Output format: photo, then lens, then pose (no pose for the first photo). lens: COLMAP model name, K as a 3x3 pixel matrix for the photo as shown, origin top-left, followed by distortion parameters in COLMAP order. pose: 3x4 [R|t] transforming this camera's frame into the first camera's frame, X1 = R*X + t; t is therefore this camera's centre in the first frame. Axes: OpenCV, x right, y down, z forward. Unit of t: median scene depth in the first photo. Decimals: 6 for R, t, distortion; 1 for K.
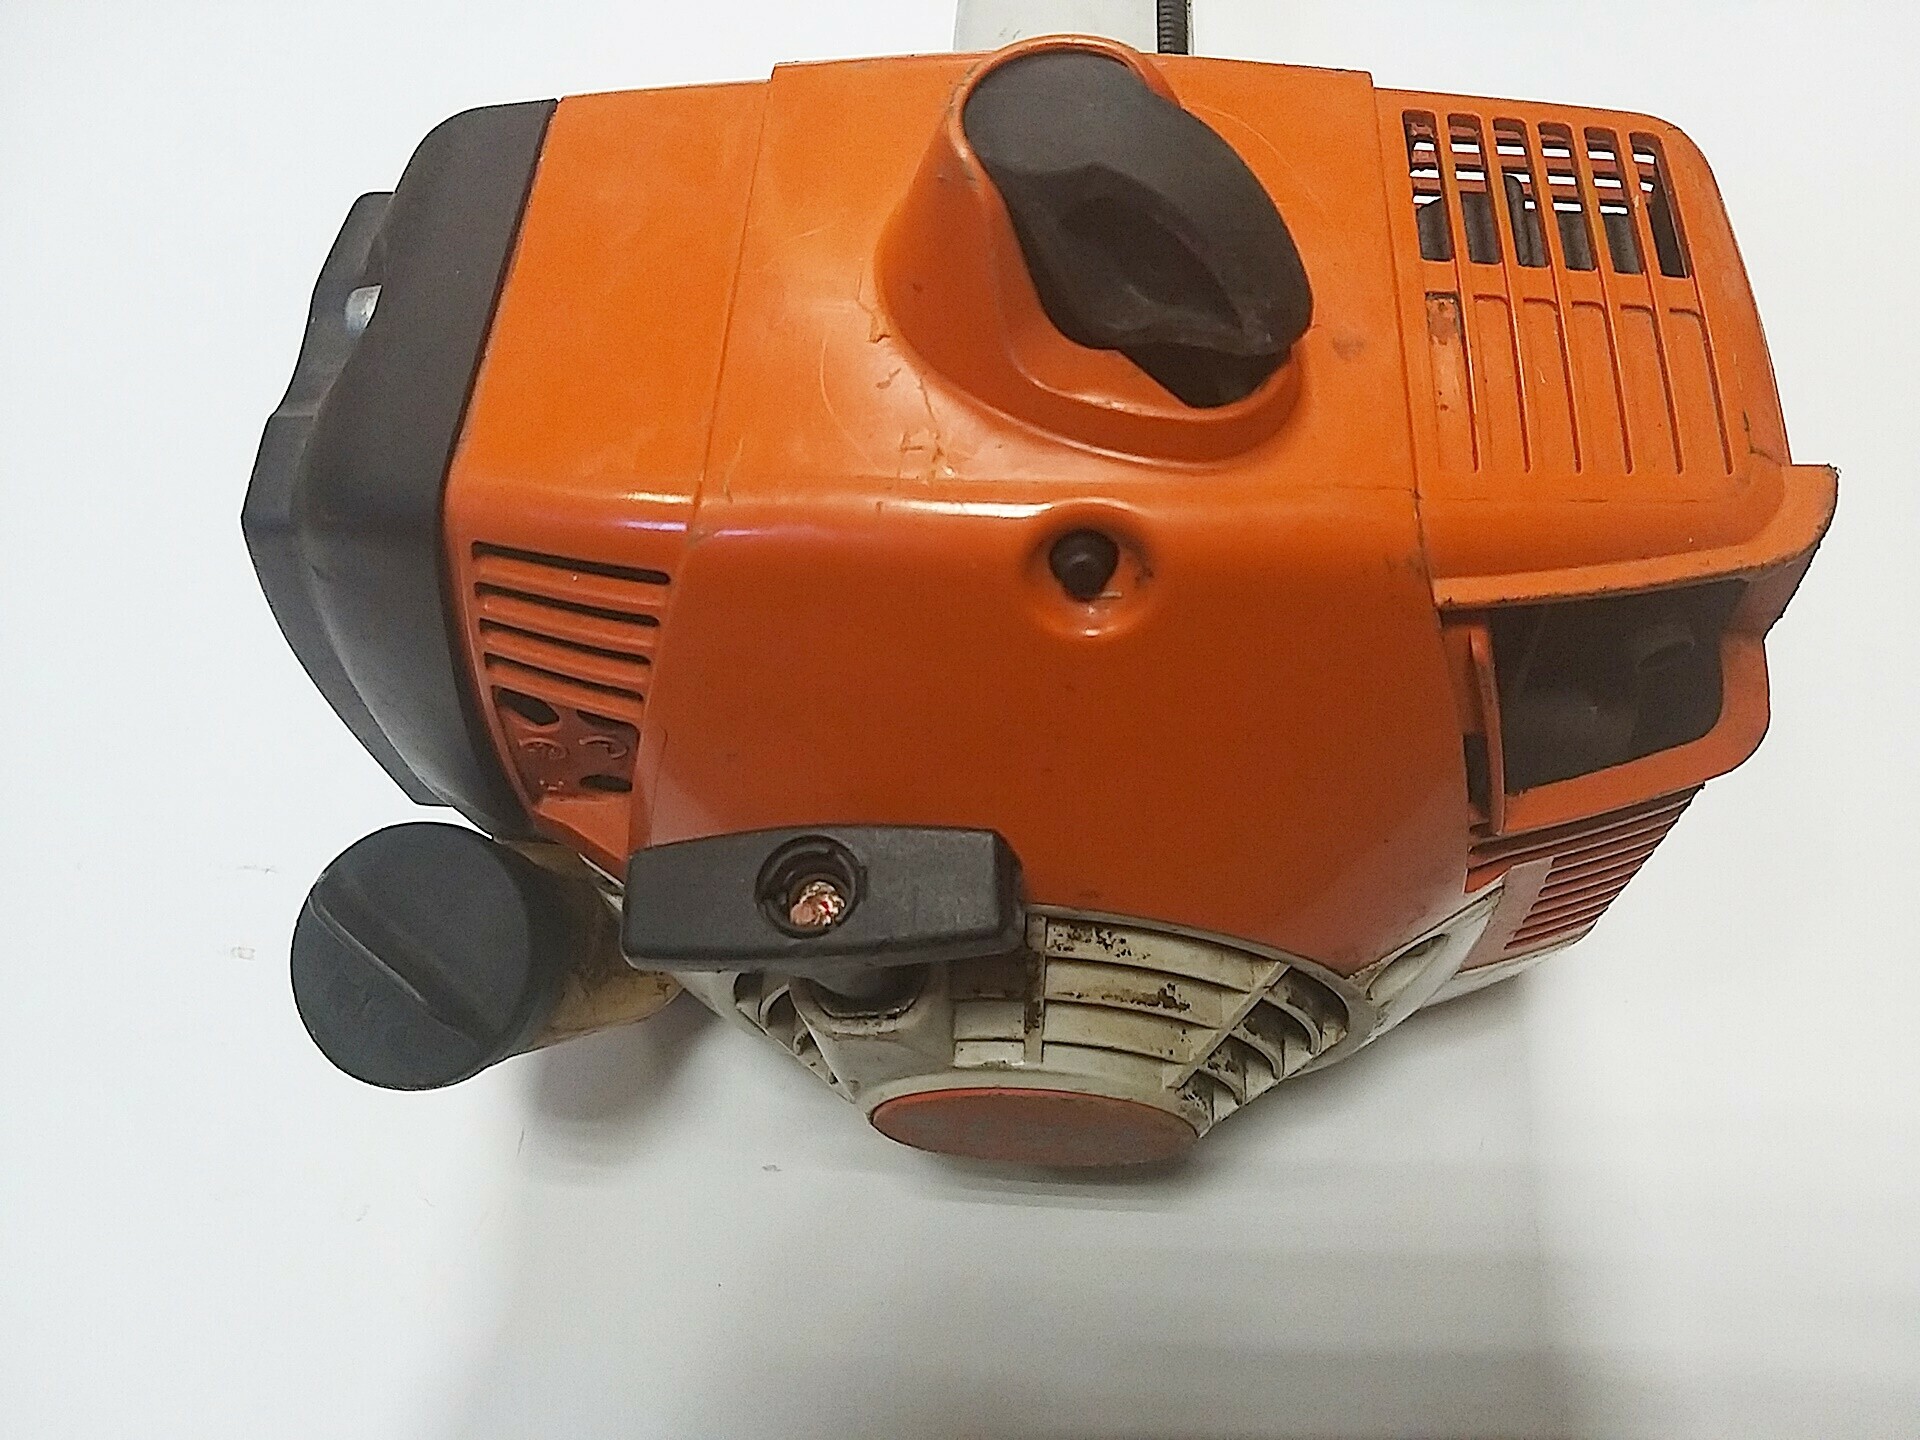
lens RADIAL K [[1502.7, 0, 960.0], [0, 1502.7, 720.0], [0, 0, 1]] dist [0.003341, -0.001828]
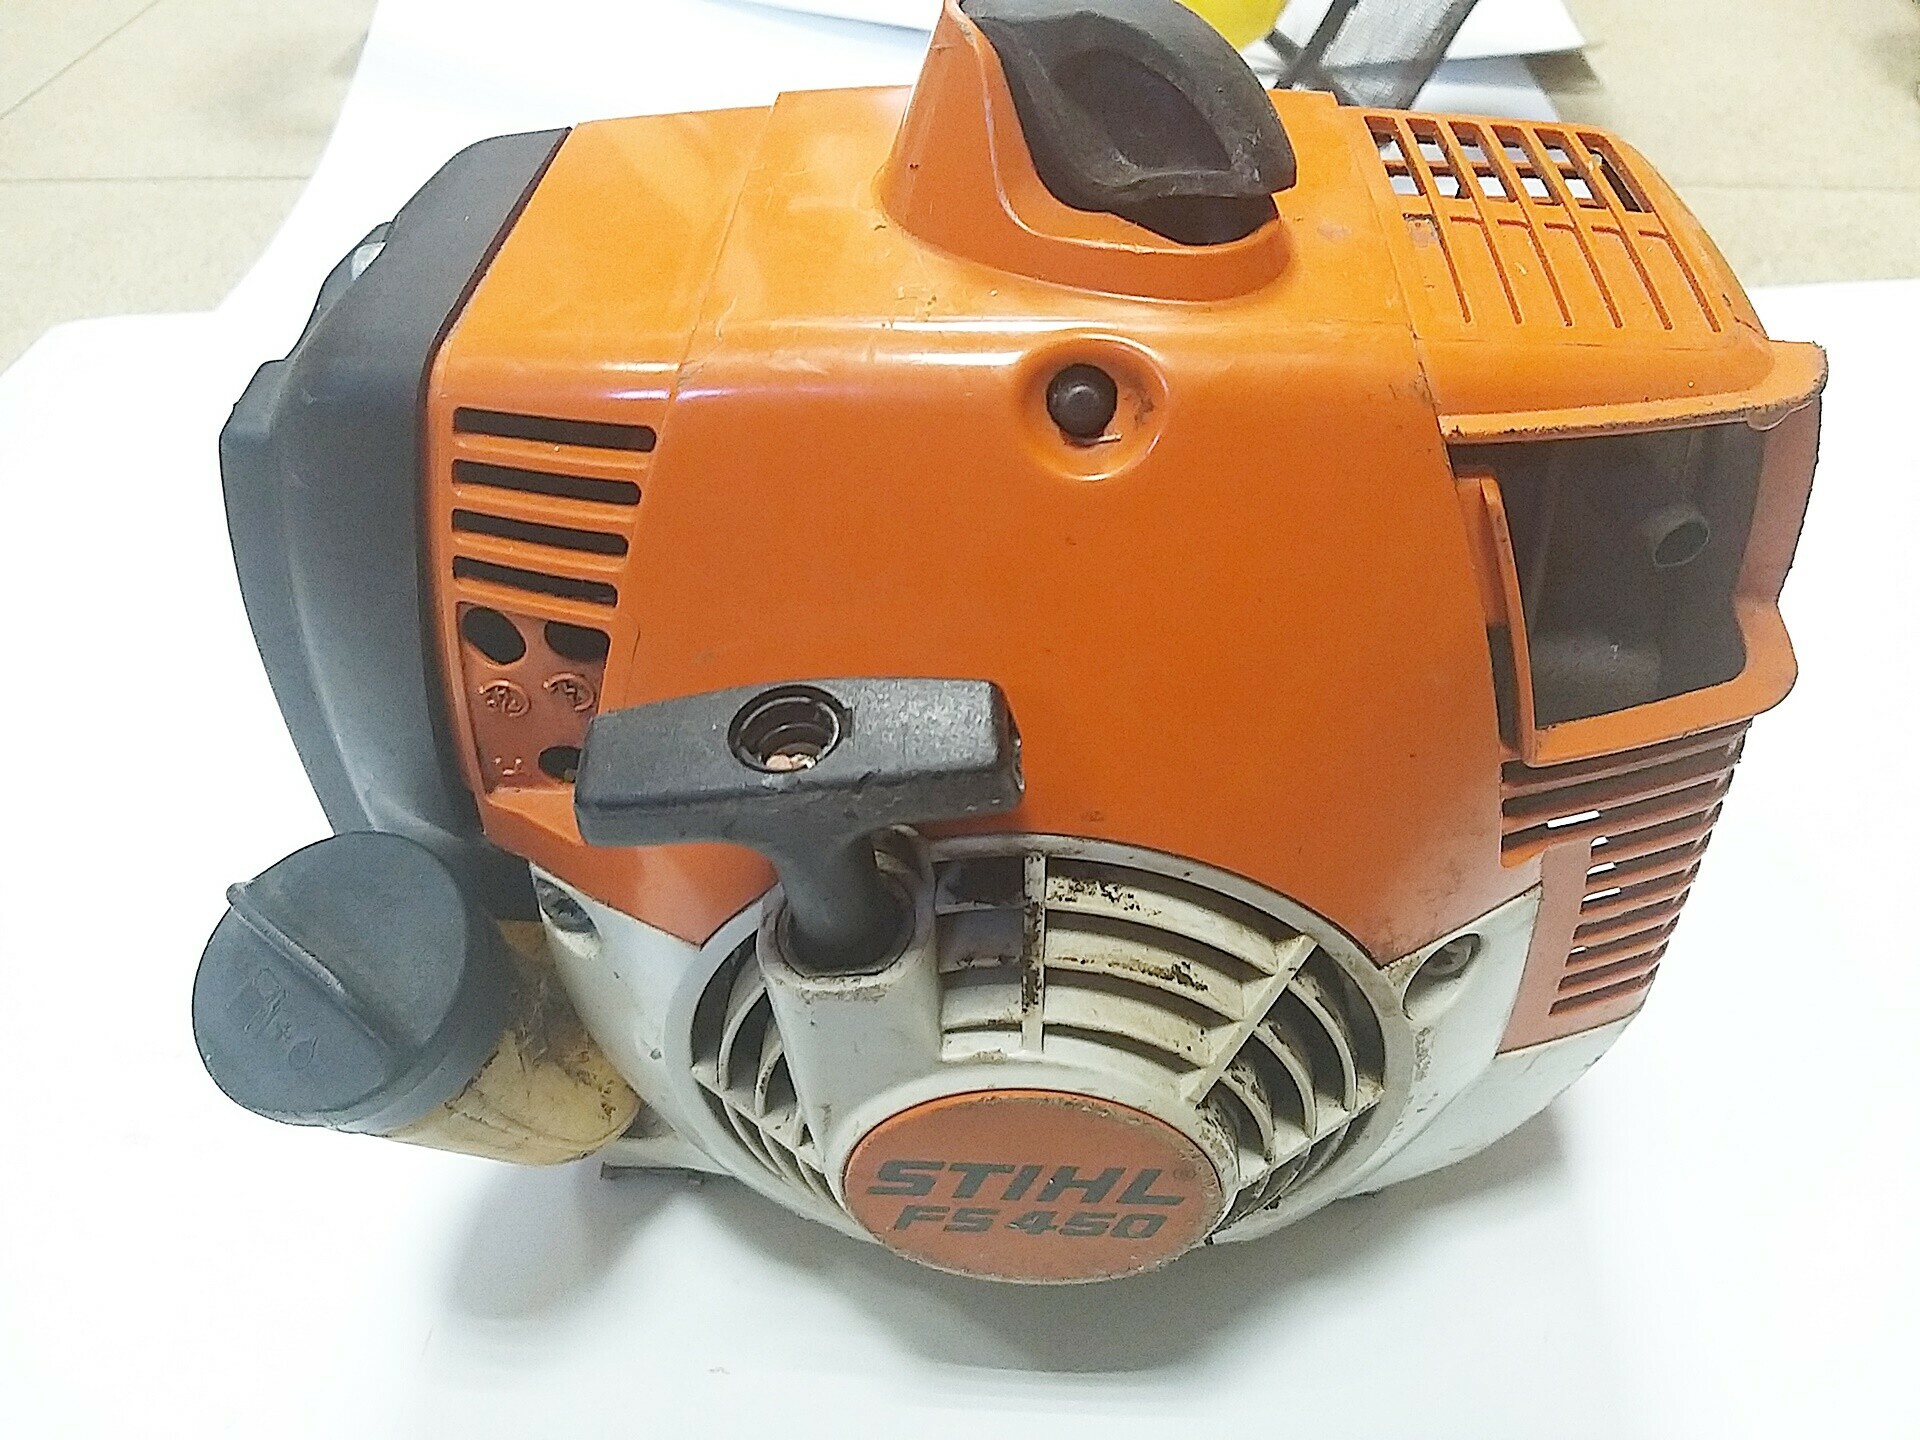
lens RADIAL K [[1520.0, 0, 960.0], [0, 1520.0, 720.0], [0, 0, 1]] dist [-0.002026, 0.000411]
pose [[0.999818, 0.006457, 0.017962, -0.010908], [-0.000513, 0.949794, -0.312874, 0.333659], [-0.019080, 0.312808, 0.949625, 0.104403]]
